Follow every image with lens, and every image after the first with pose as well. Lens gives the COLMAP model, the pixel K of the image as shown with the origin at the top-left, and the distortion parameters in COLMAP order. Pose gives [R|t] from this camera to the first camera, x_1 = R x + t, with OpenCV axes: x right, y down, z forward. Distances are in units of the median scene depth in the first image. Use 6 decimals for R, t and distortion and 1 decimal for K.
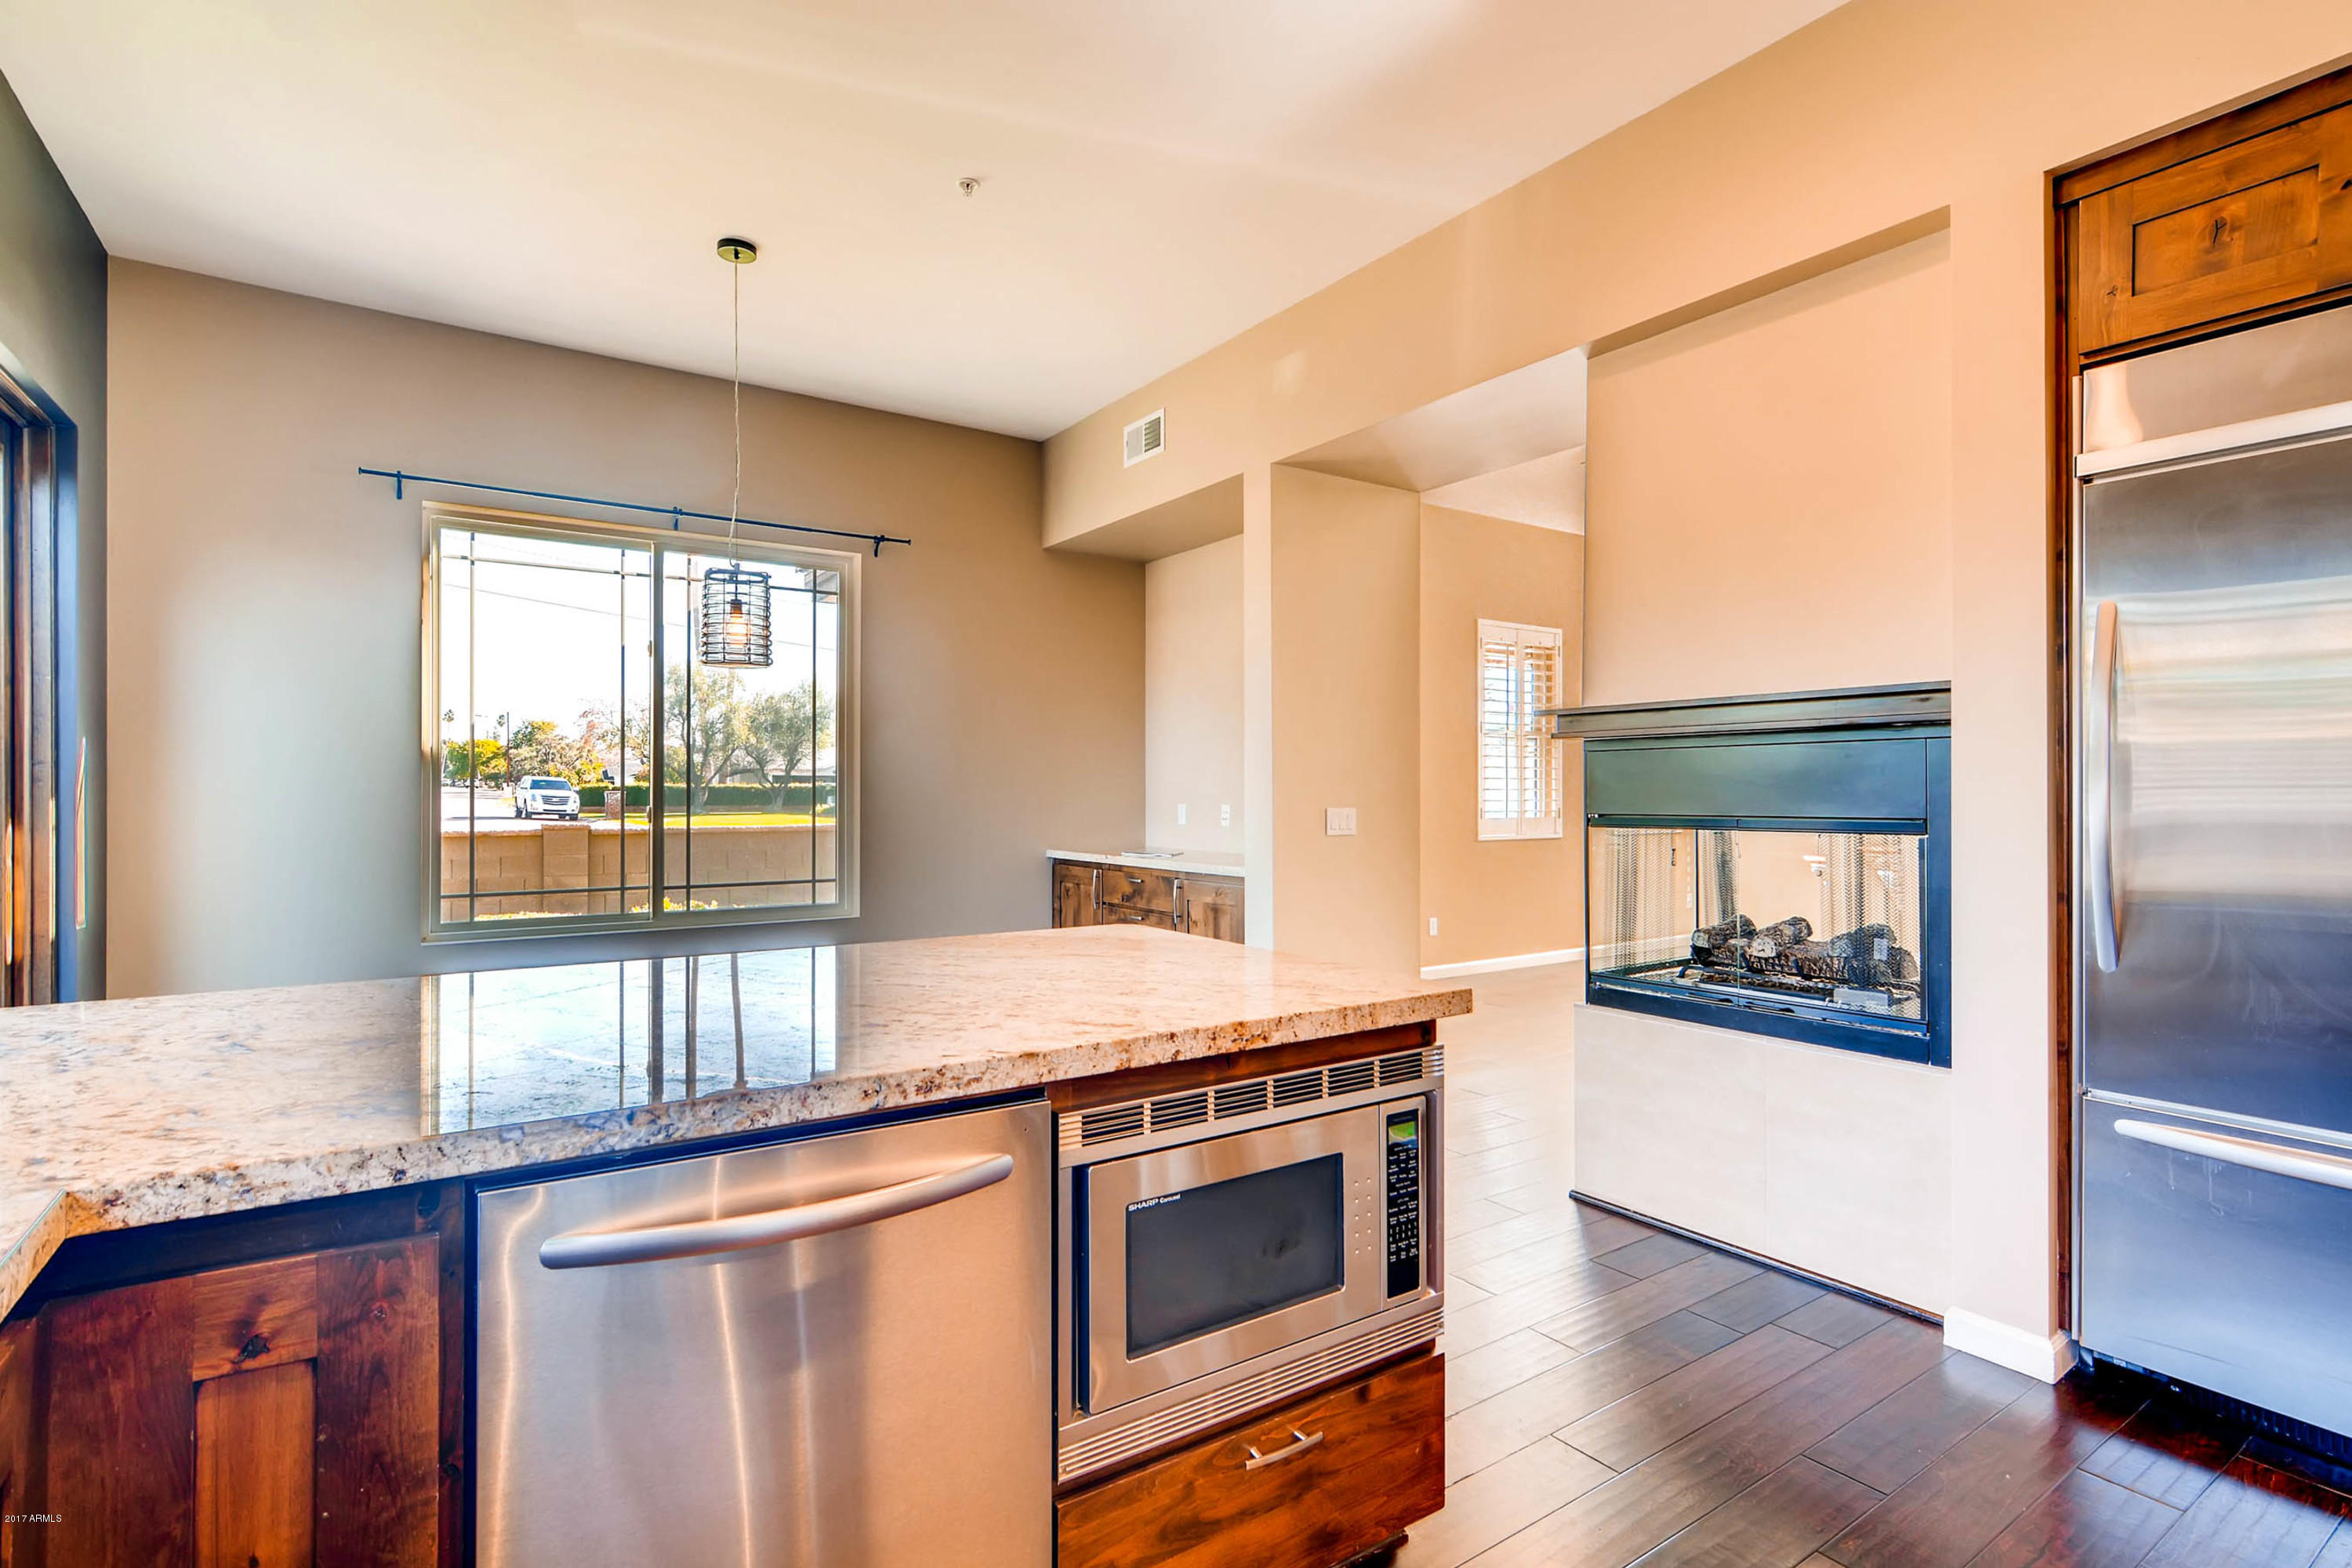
lens RADIAL K [[1148.4, 0, 1166.6], [0, 1148.4, 792.1], [0, 0, 1]] dist [0.014256, -0.001215]
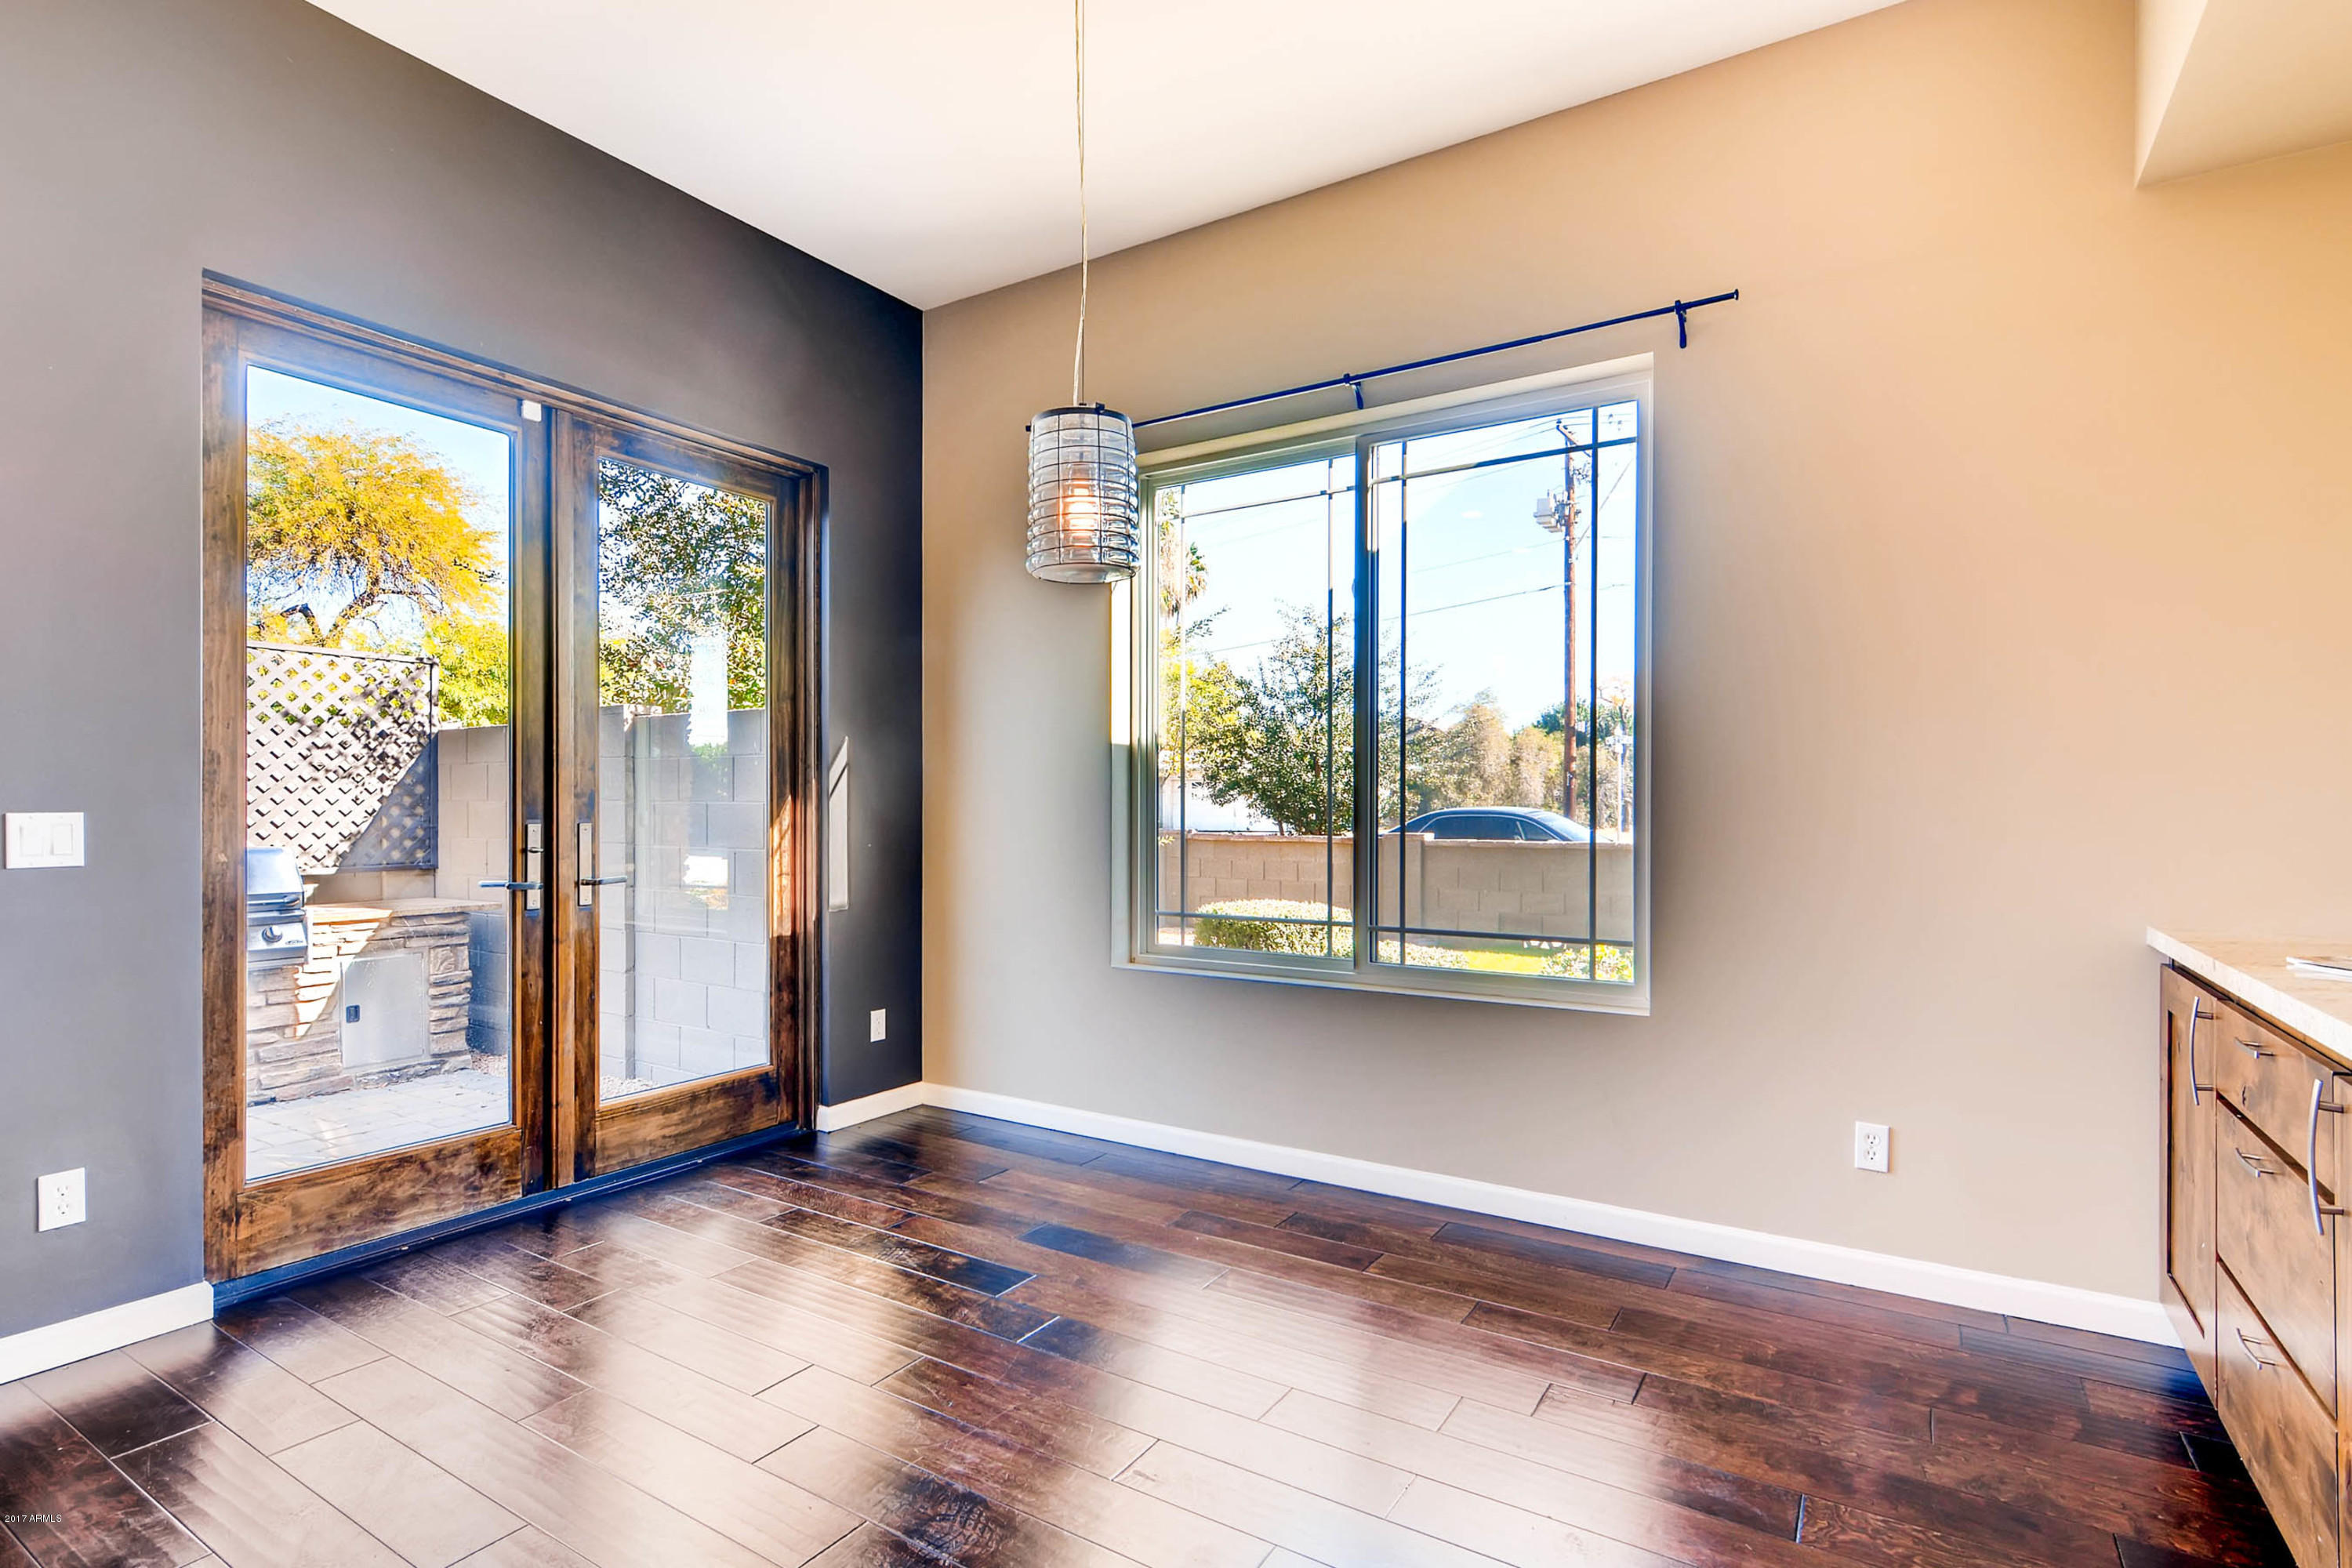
lens RADIAL K [[1148.4, 0, 1181.1], [0, 1148.4, 796.1], [0, 0, 1]] dist [0.014256, -0.001215]
pose [[0.386694, -0.003162, -0.922203, 0.163300], [-0.001367, 0.999991, -0.004002, 0.006672], [0.922207, 0.002808, 0.386686, 0.619063]]
